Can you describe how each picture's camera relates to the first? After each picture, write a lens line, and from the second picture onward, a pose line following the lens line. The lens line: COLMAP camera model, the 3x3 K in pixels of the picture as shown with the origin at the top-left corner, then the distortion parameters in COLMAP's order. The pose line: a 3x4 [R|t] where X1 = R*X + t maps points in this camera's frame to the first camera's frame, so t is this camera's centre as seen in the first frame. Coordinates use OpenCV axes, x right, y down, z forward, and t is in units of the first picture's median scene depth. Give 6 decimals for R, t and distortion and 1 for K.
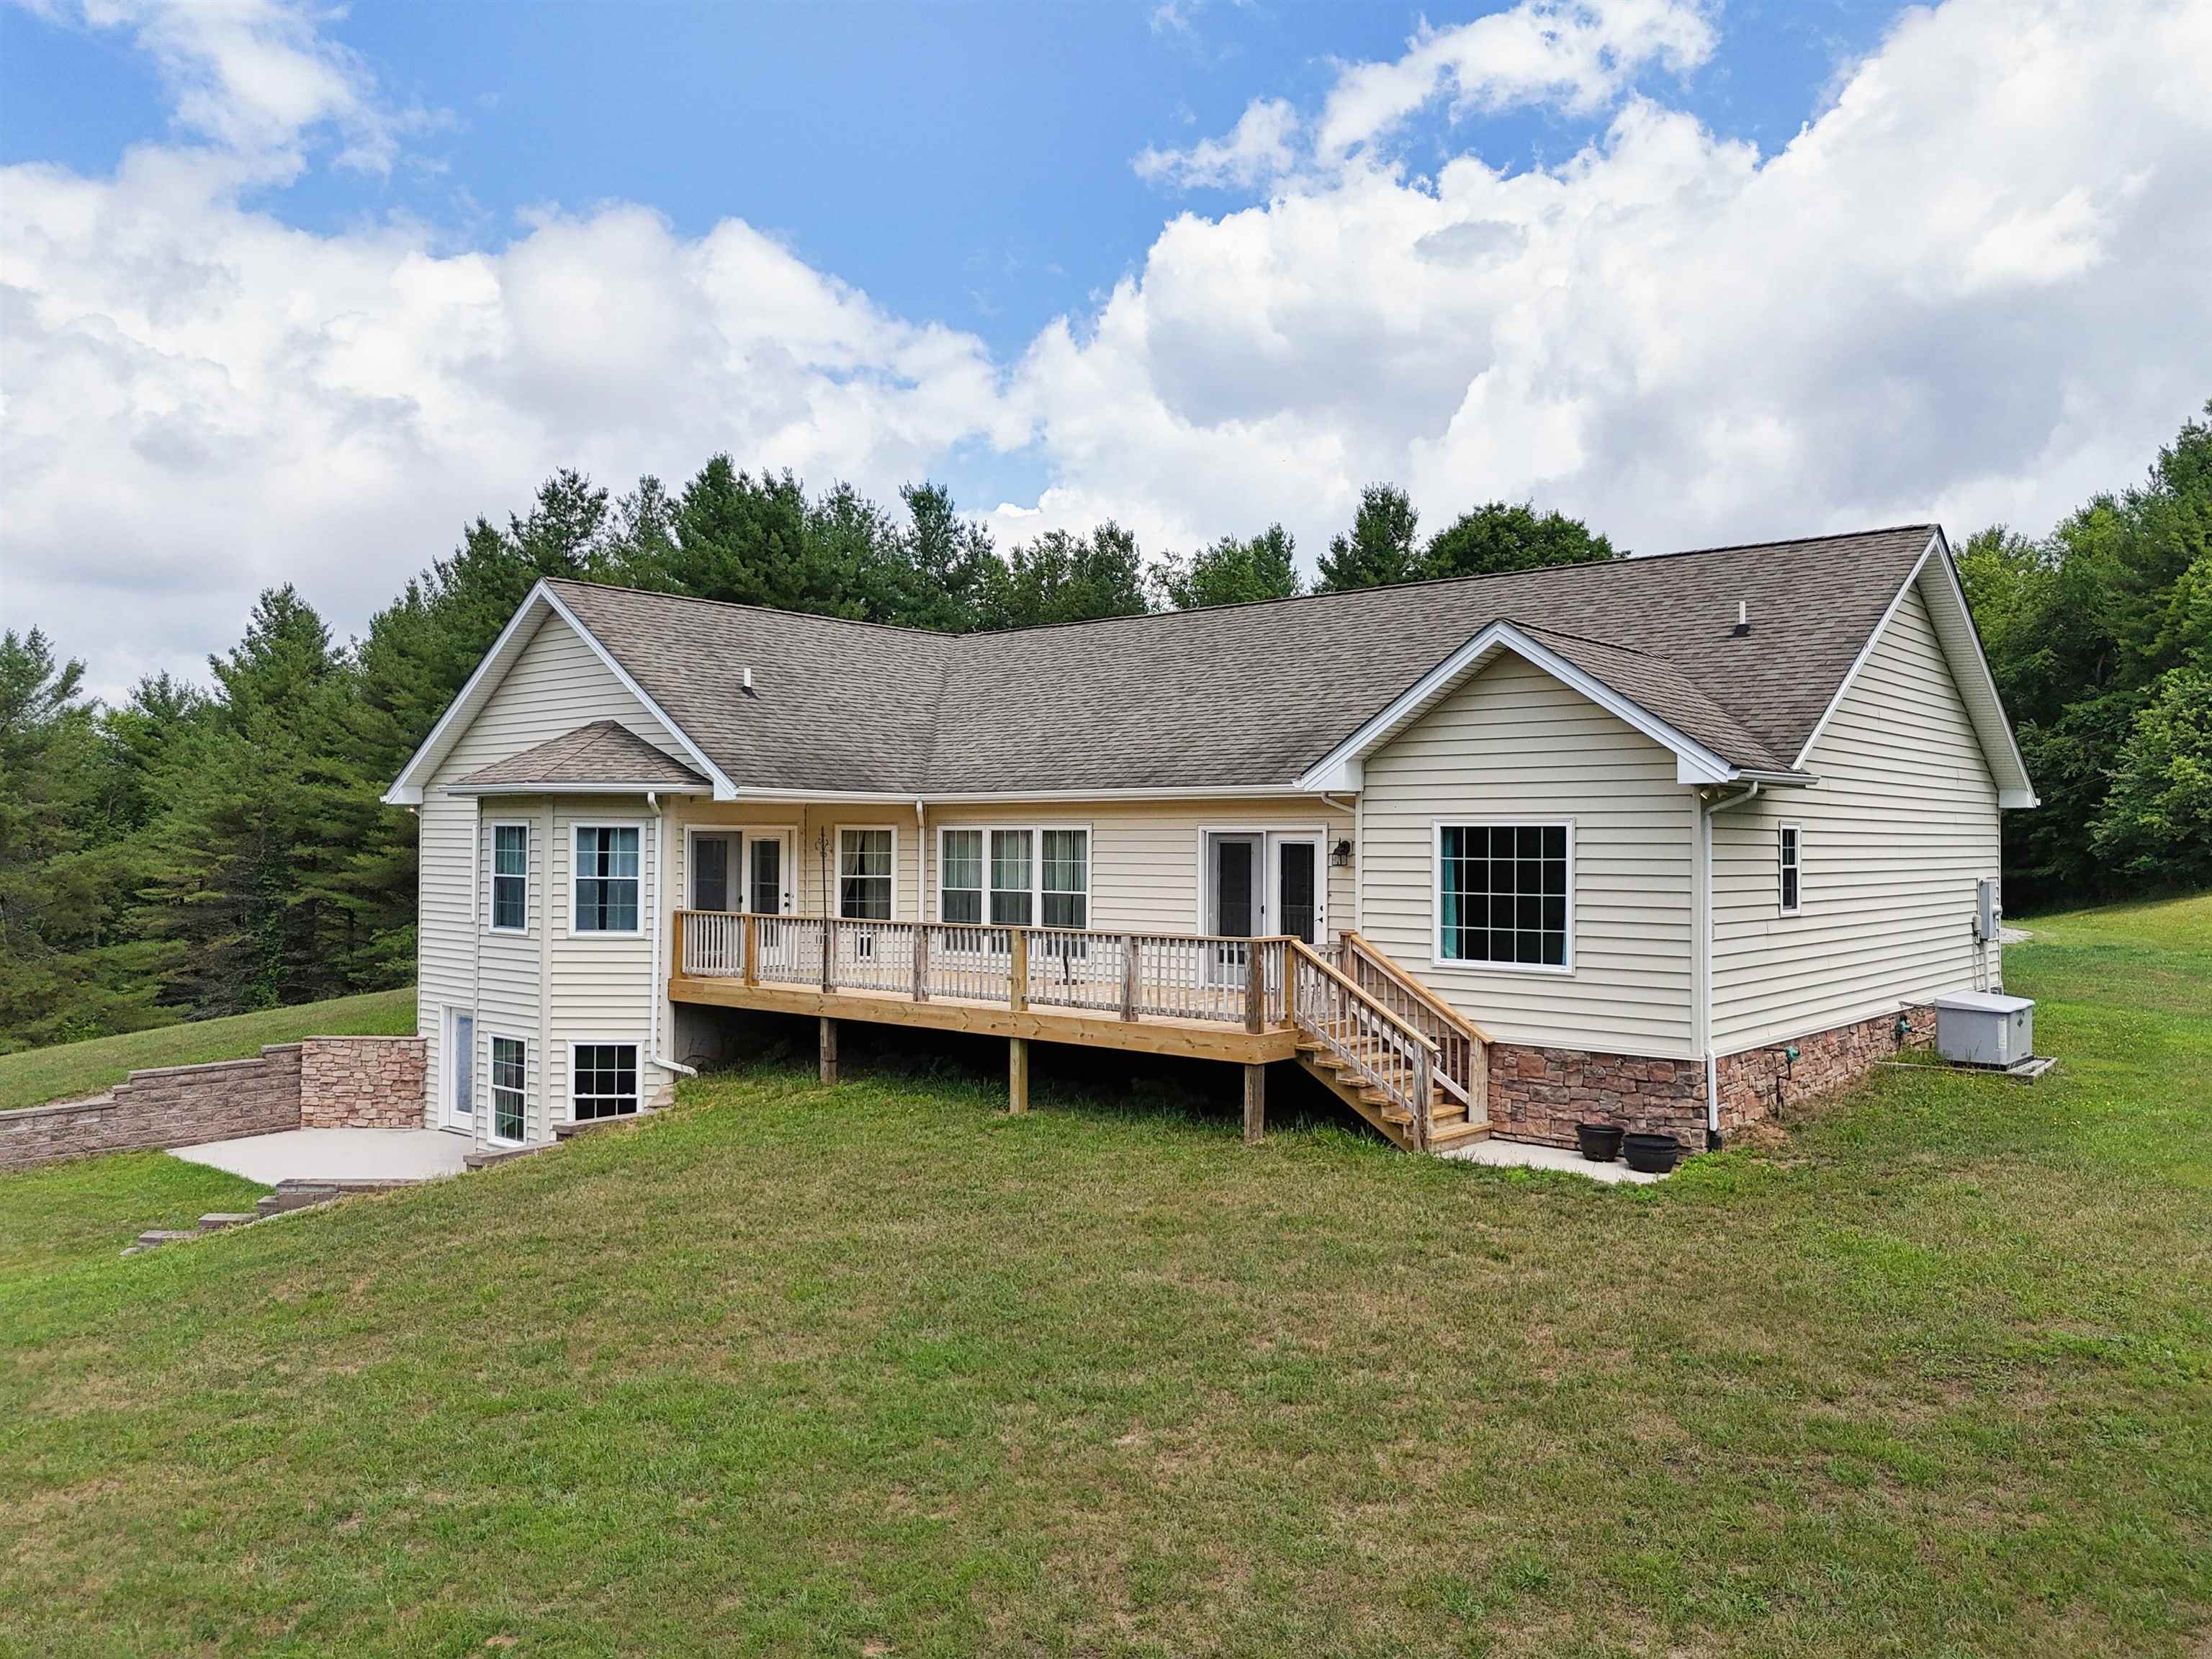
lens RADIAL K [[1635.2, 0, 1106.0], [0, 1635.2, 829.5], [0, 0, 1]] dist [0.060489, -0.058481]
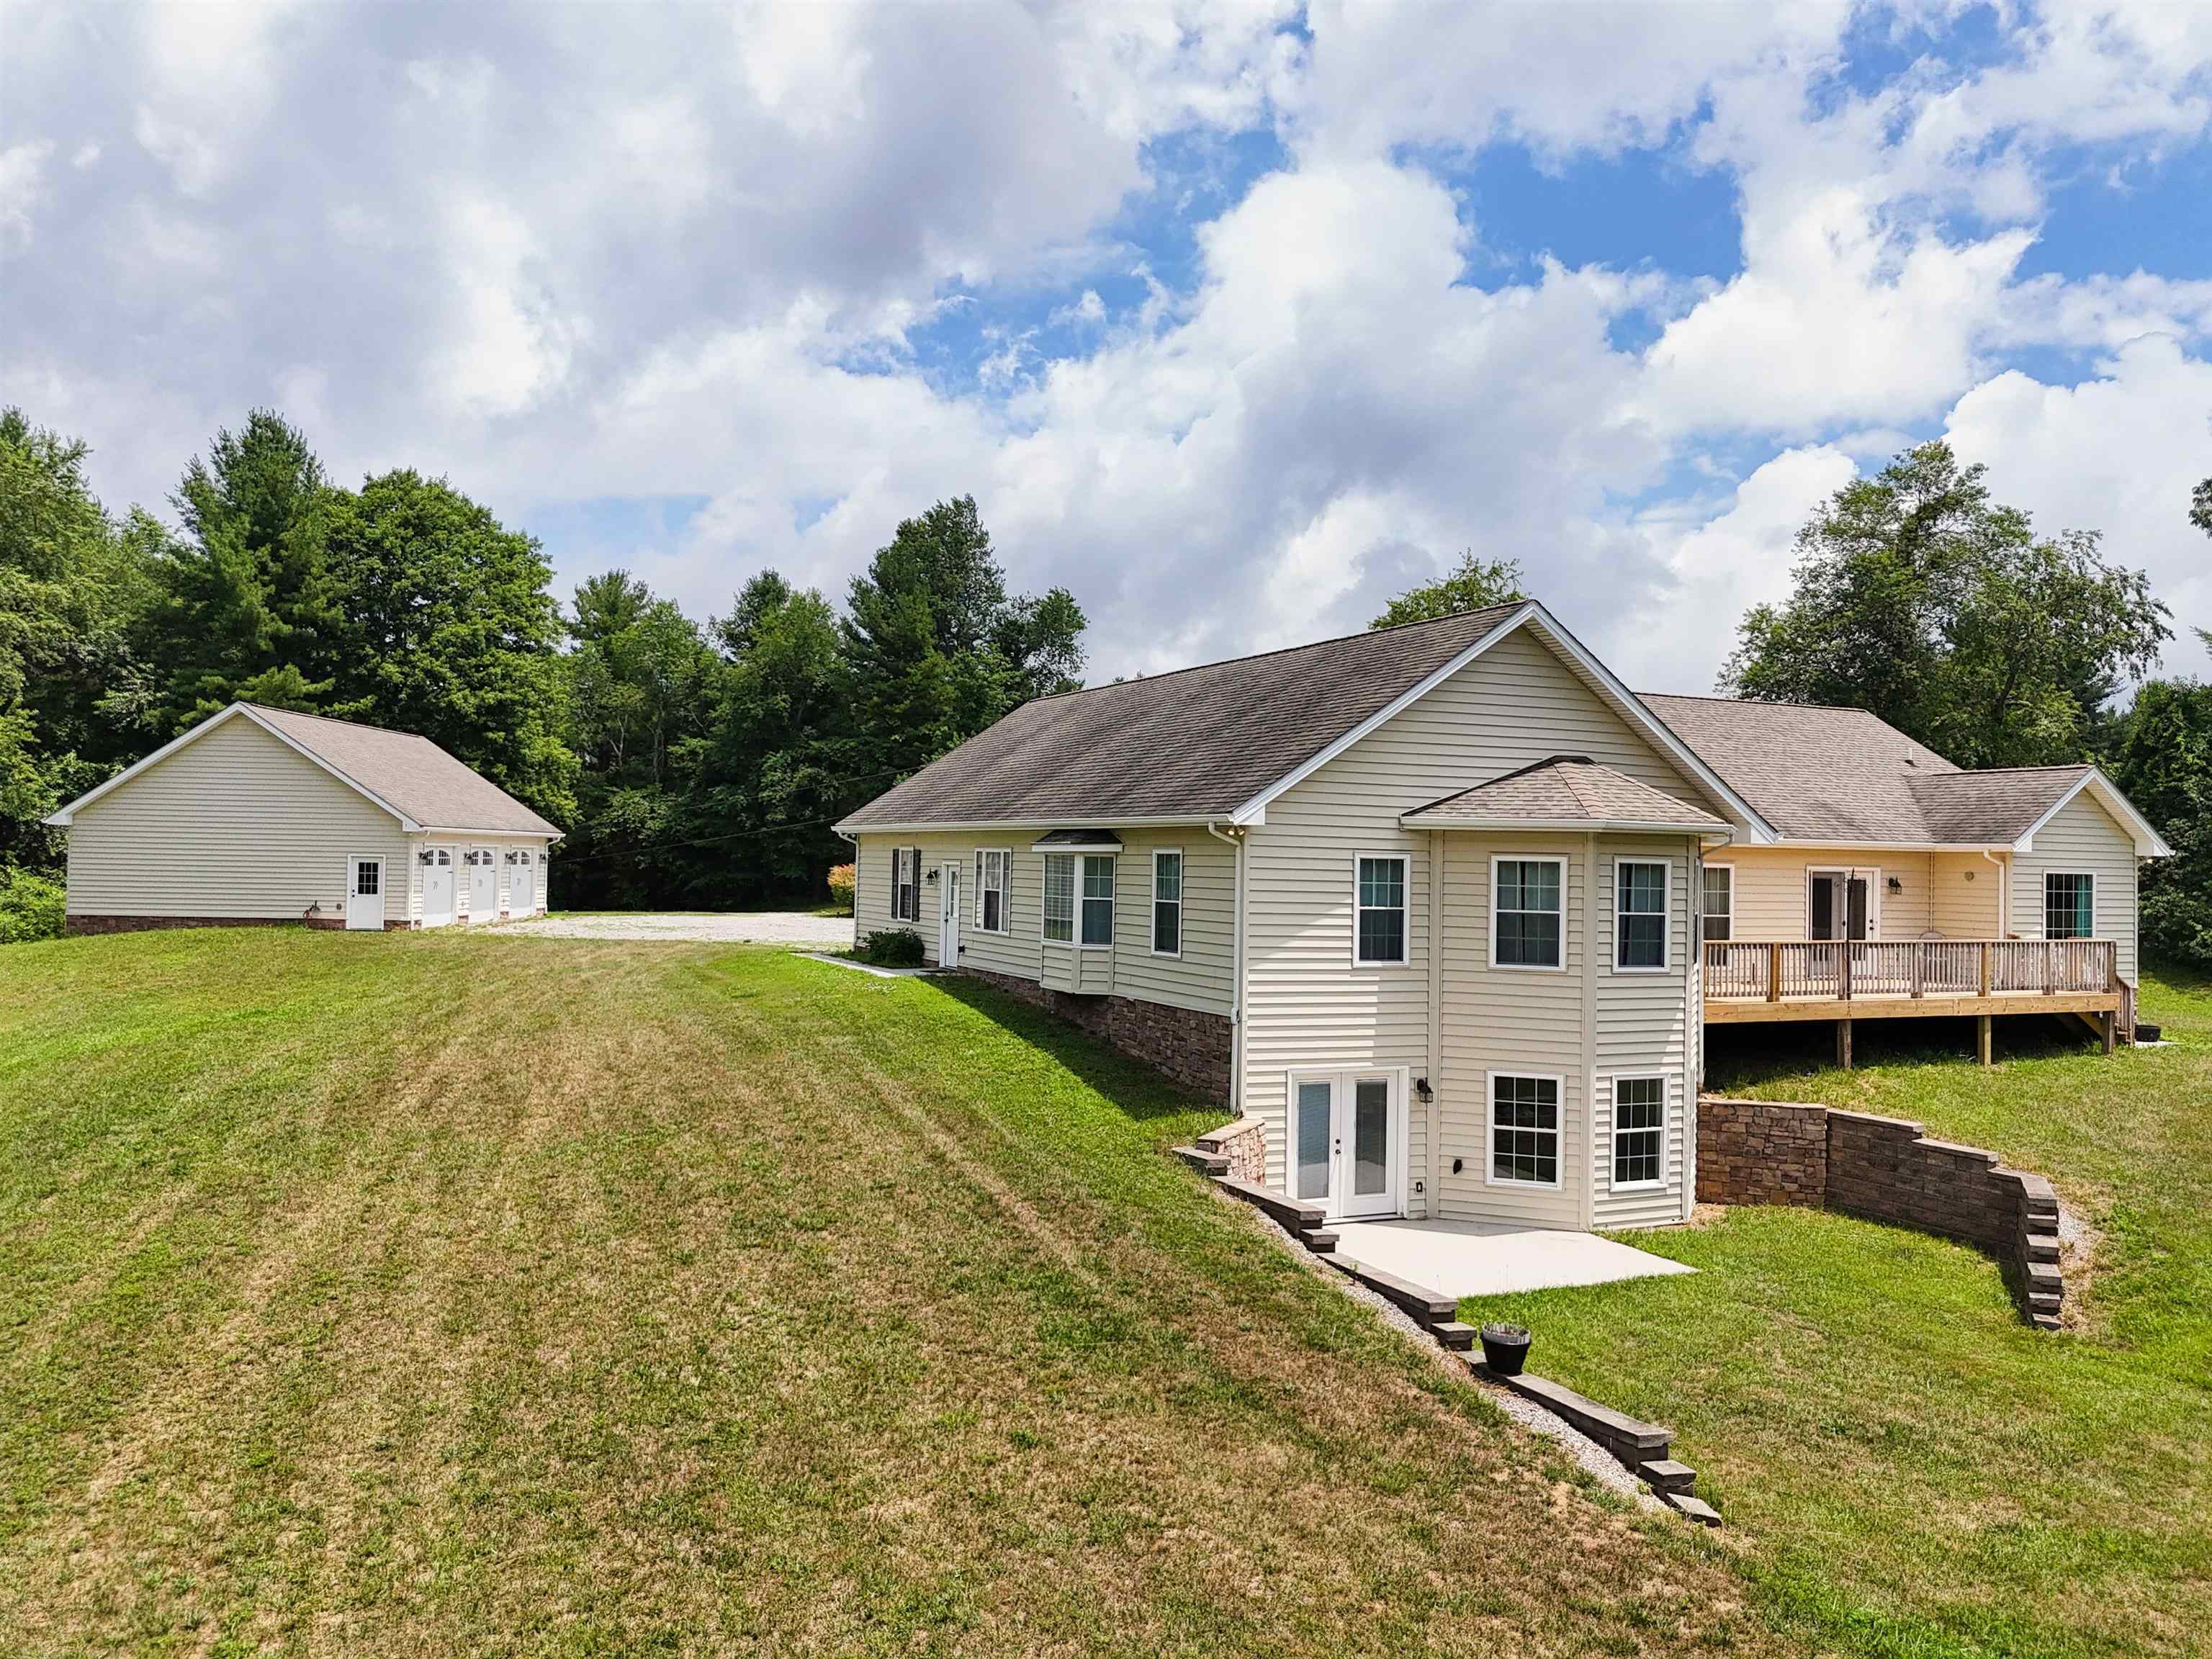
lens RADIAL K [[1635.2, 0, 1106.0], [0, 1635.2, 829.5], [0, 0, 1]] dist [0.060489, -0.058481]
pose [[0.403260, 0.017825, 0.914912, -1.432707], [-0.025313, 0.999645, -0.008319, -0.006575], [-0.914735, -0.019804, 0.403568, 0.918173]]
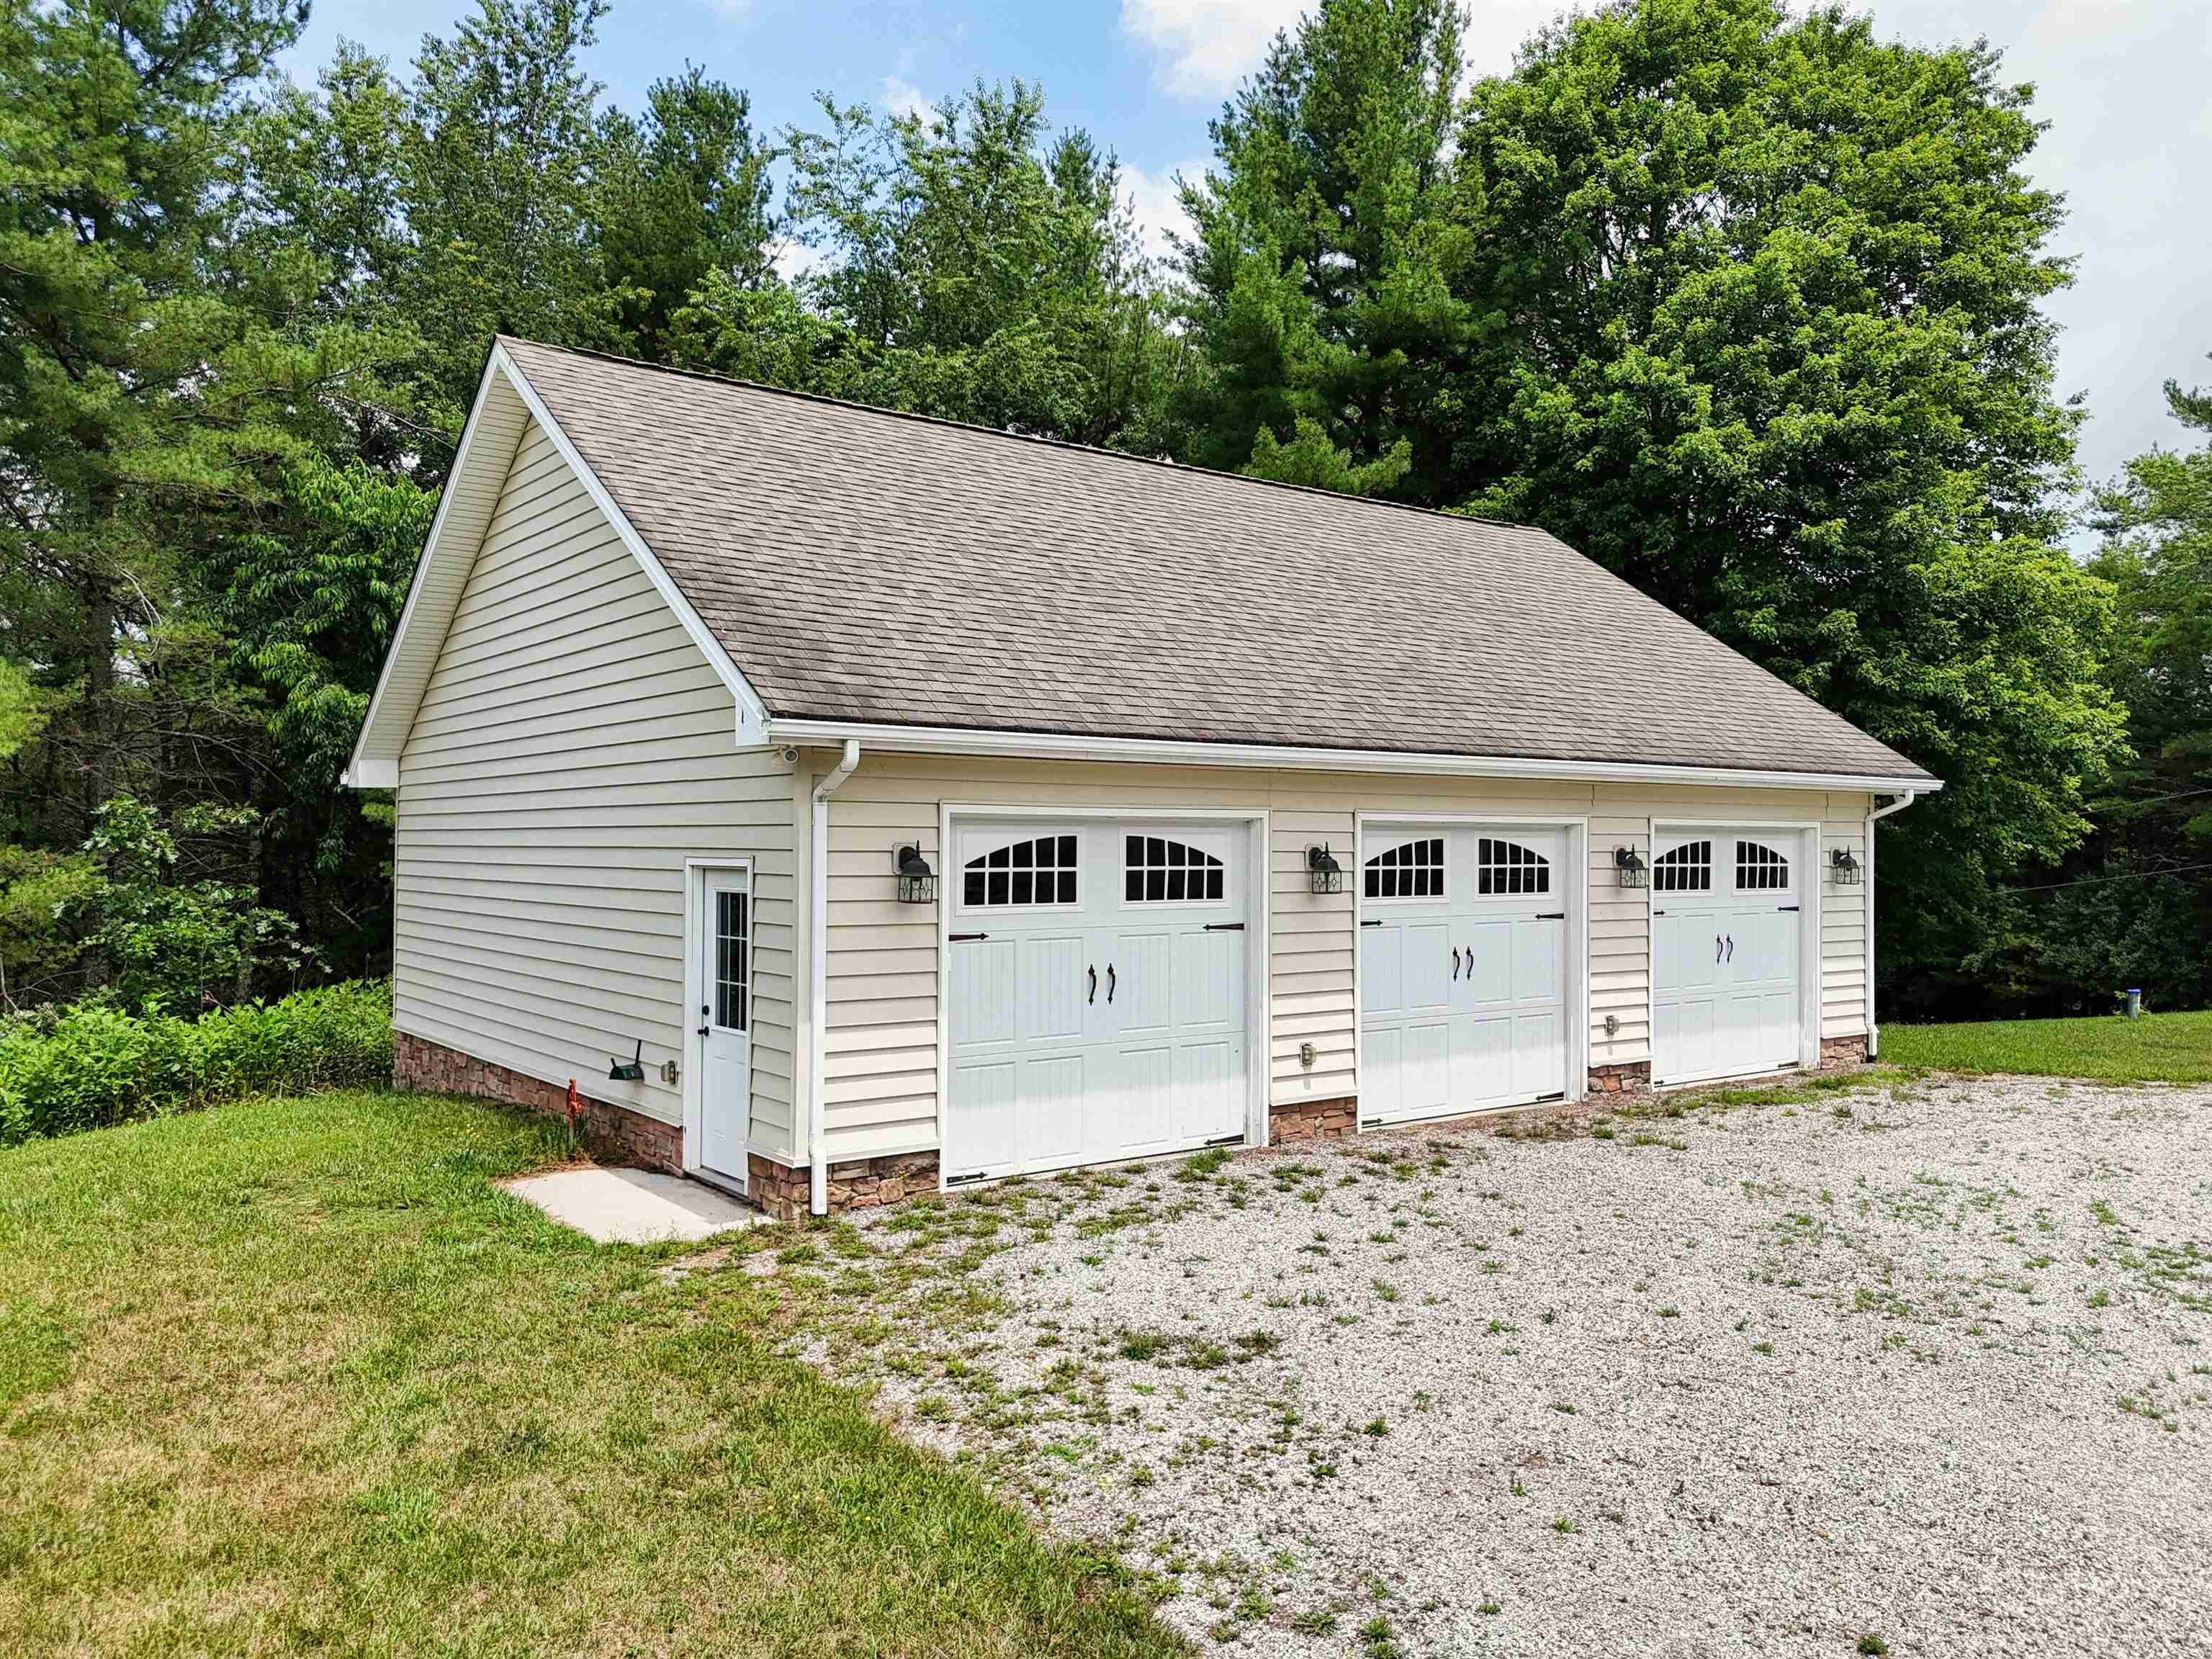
lens RADIAL K [[1635.2, 0, 1106.0], [0, 1635.2, 829.5], [0, 0, 1]] dist [0.060489, -0.058481]
pose [[0.981500, -0.002381, 0.191446, 0.095493], [0.001737, 0.999992, 0.003530, 0.019692], [-0.191453, -0.003132, 0.981497, 2.089328]]
